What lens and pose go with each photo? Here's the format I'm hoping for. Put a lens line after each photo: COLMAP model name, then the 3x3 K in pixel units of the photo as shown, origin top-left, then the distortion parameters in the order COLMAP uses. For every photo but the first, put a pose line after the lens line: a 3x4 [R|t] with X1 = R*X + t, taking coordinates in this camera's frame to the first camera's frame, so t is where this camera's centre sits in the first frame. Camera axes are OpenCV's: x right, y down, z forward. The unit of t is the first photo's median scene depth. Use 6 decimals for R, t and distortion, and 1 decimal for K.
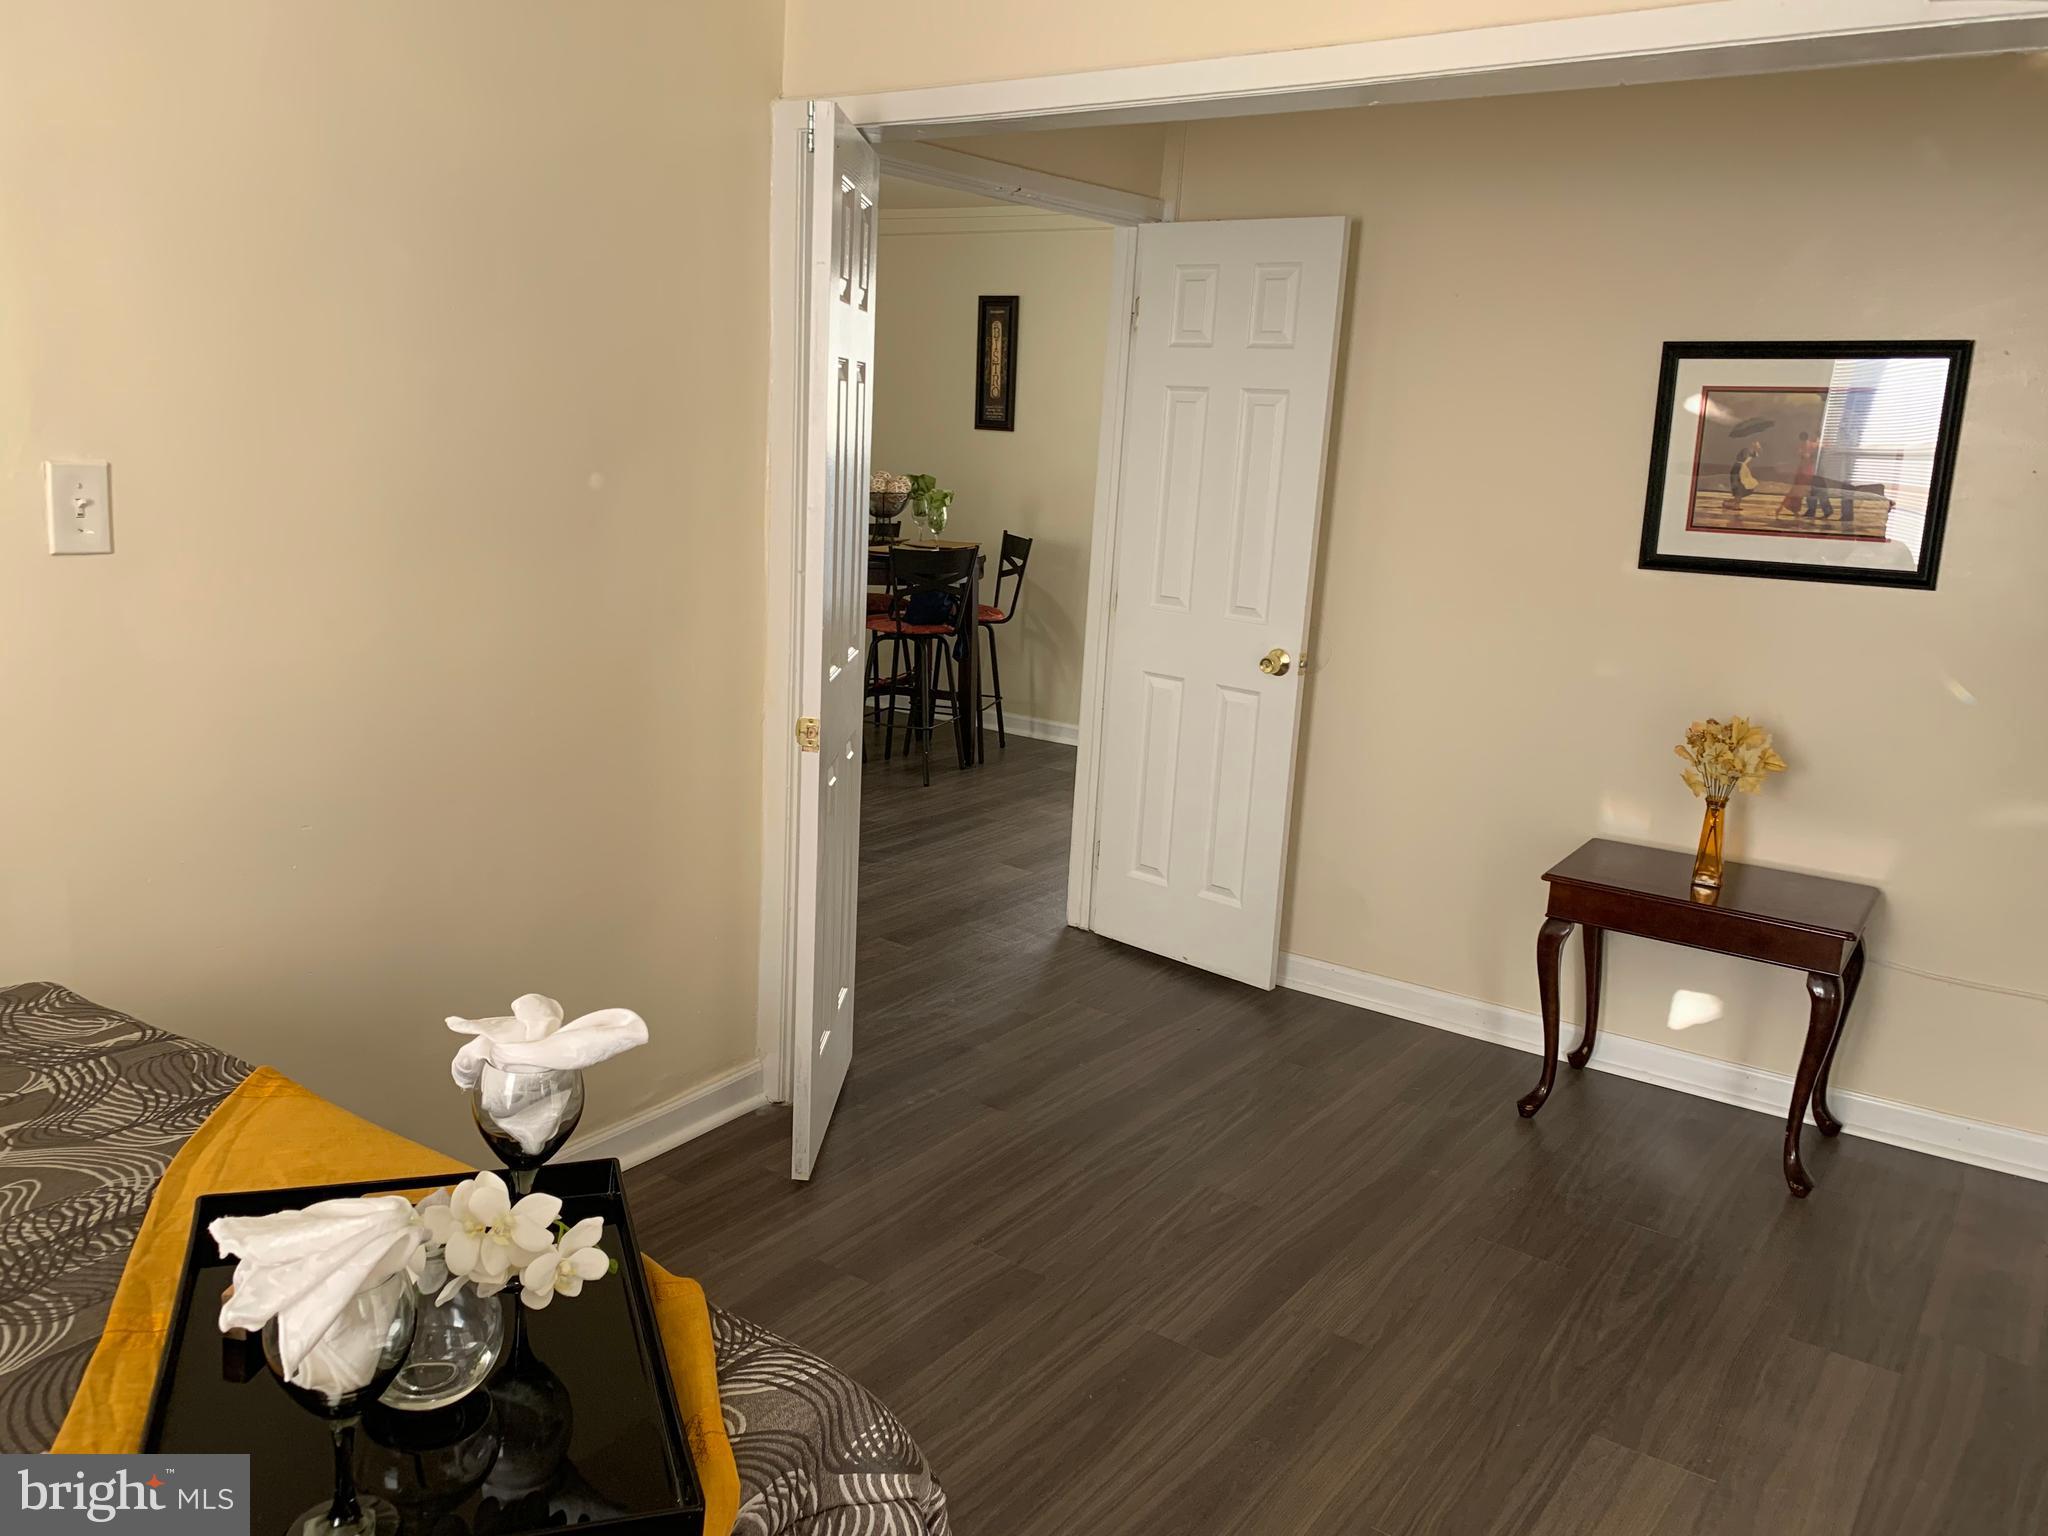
lens RADIAL K [[1560.7, 0, 1024.9], [0, 1560.7, 771.8], [0, 0, 1]] dist [0.034089, -0.033971]
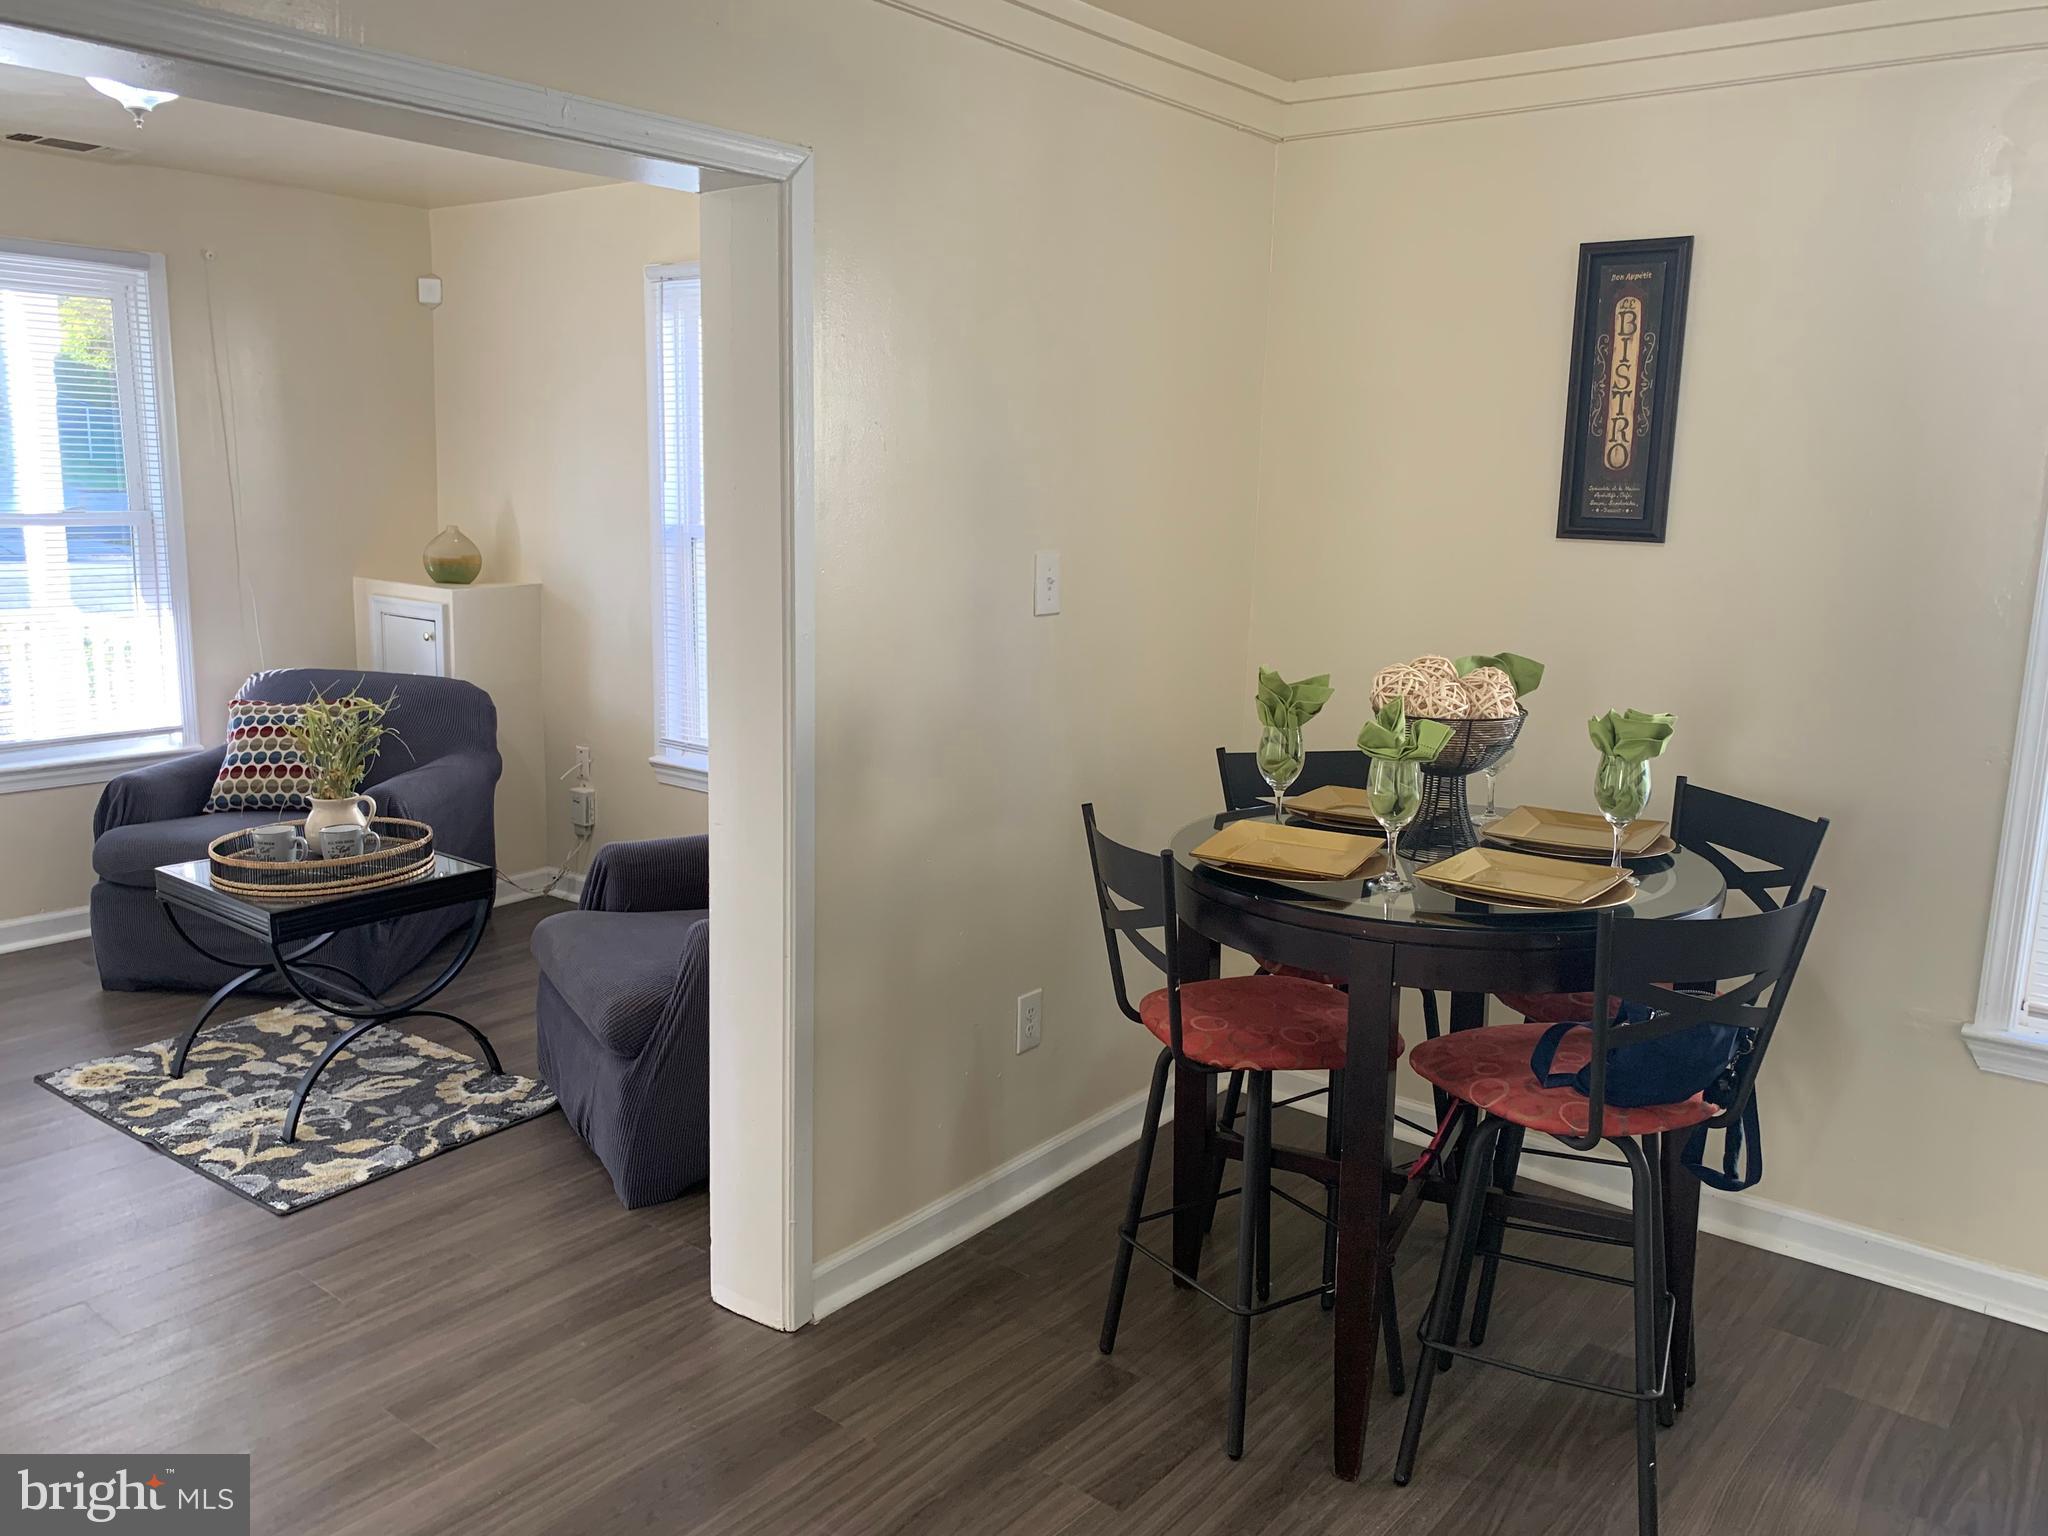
lens RADIAL K [[1560.7, 0, 996.2], [0, 1560.7, 744.4], [0, 0, 1]] dist [0.034089, -0.033971]
pose [[0.997066, -0.004384, -0.076420, -0.166232], [-0.000348, 0.998089, -0.061796, -0.137120], [0.076544, 0.061641, 0.995159, 0.563709]]
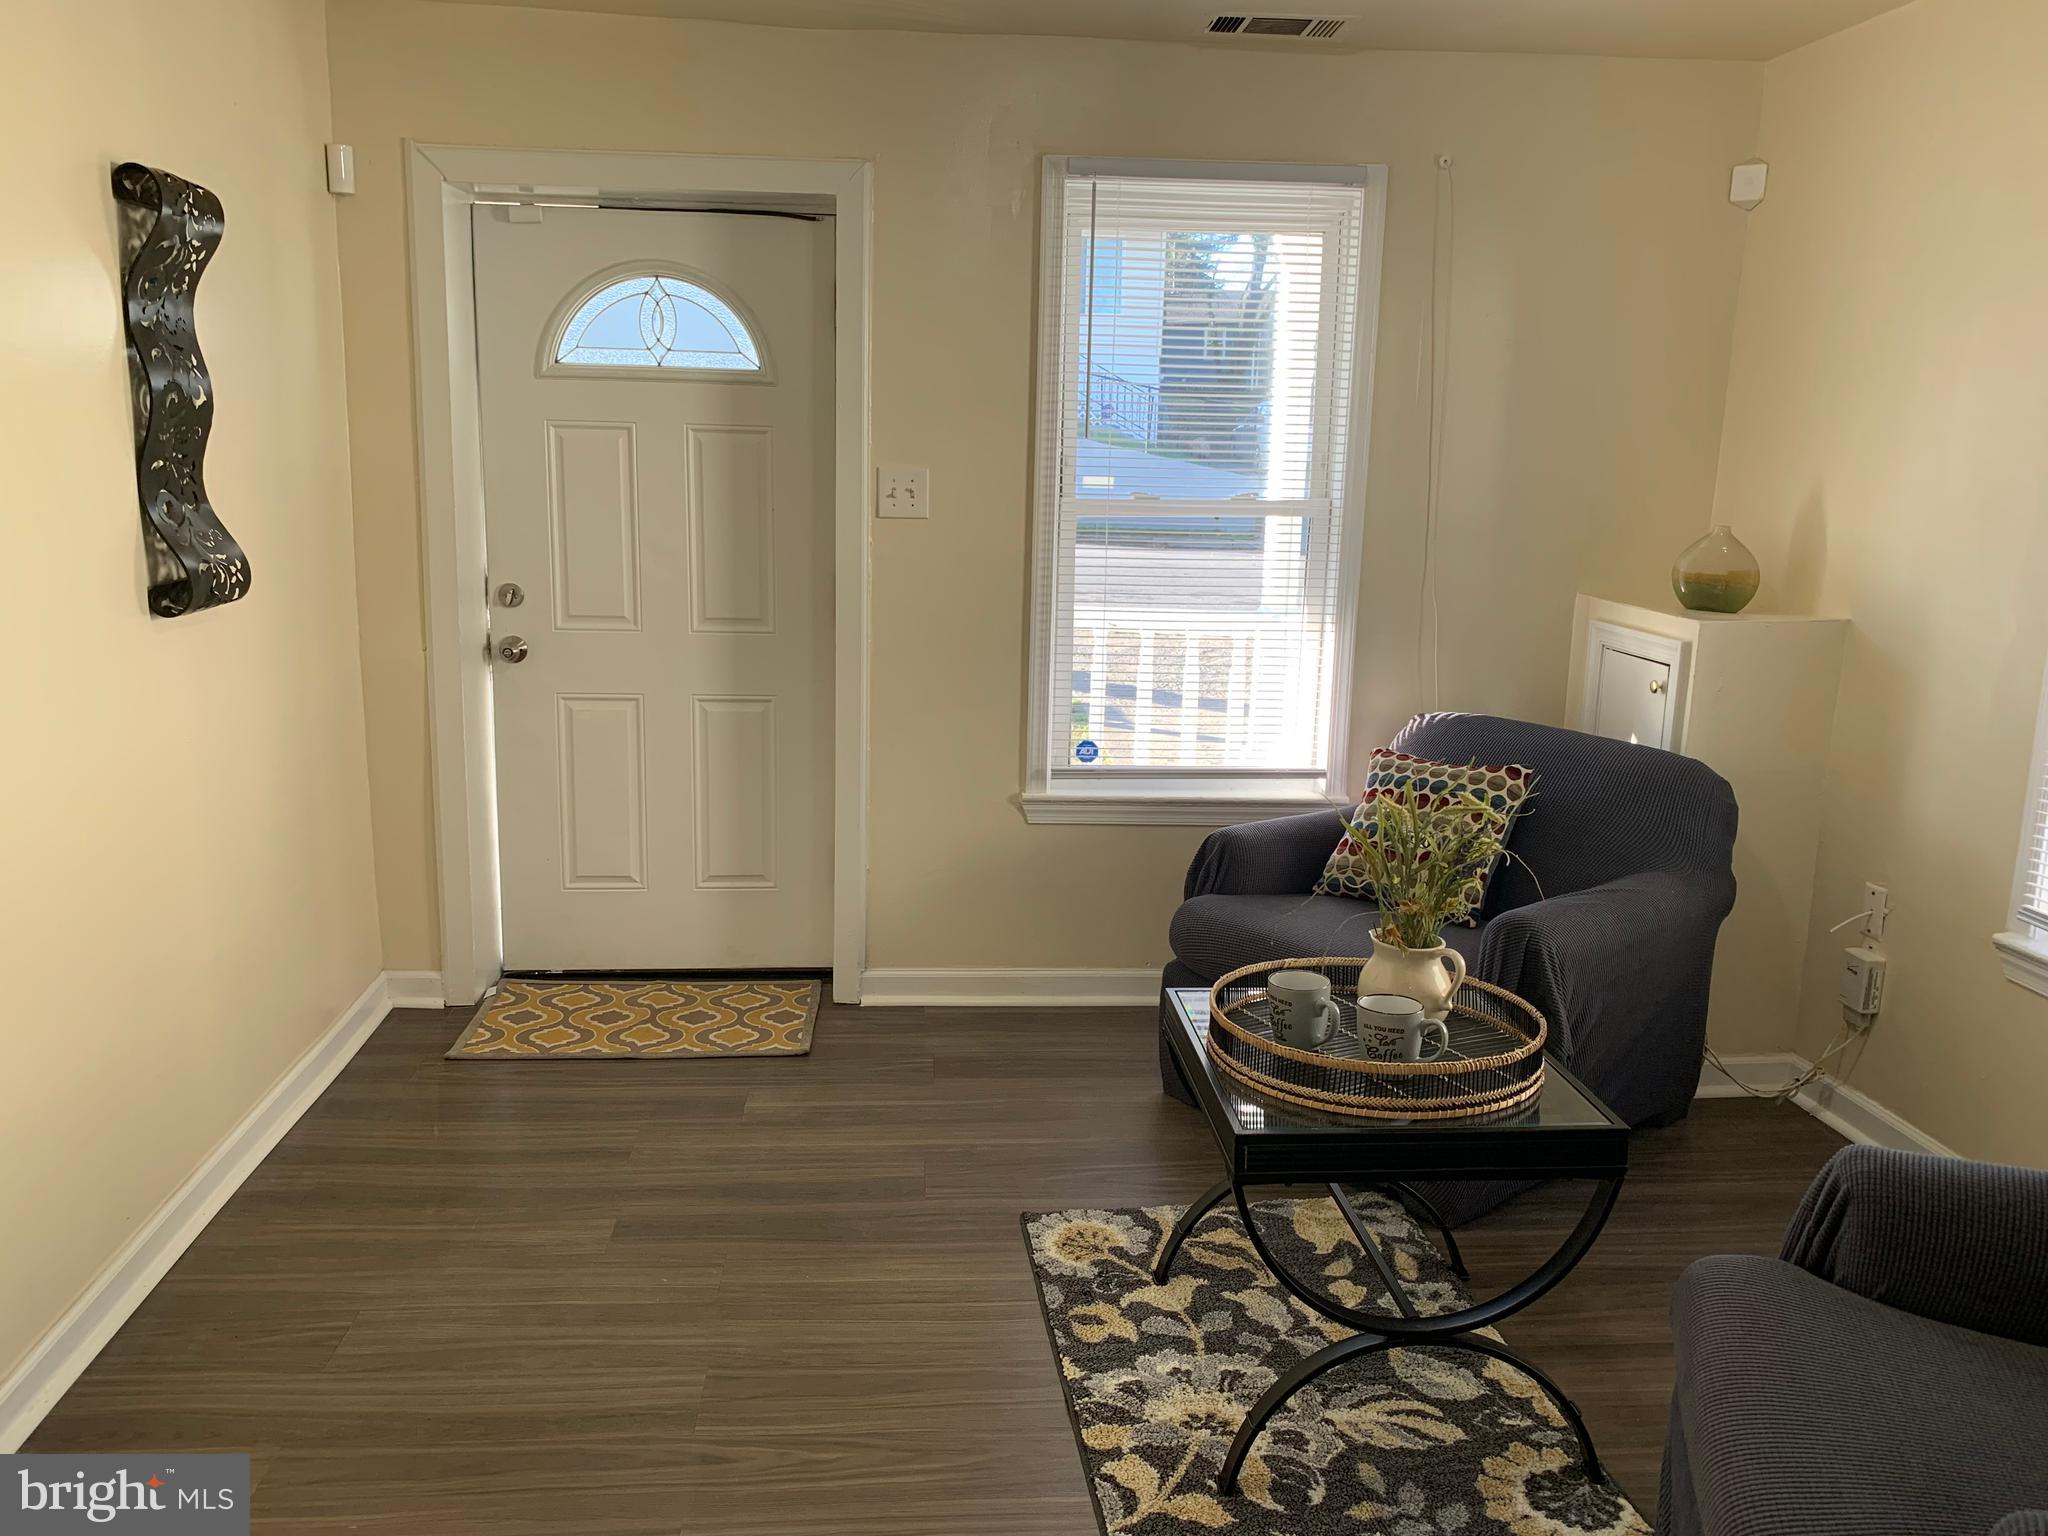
lens RADIAL K [[1560.7, 0, 1010.7], [0, 1560.7, 751.9], [0, 0, 1]] dist [0.034089, -0.033971]
pose [[0.636193, 0.121024, -0.761979, -0.237108], [-0.172958, 0.984856, 0.012016, -0.184712], [0.751894, 0.124146, 0.647490, 0.803575]]
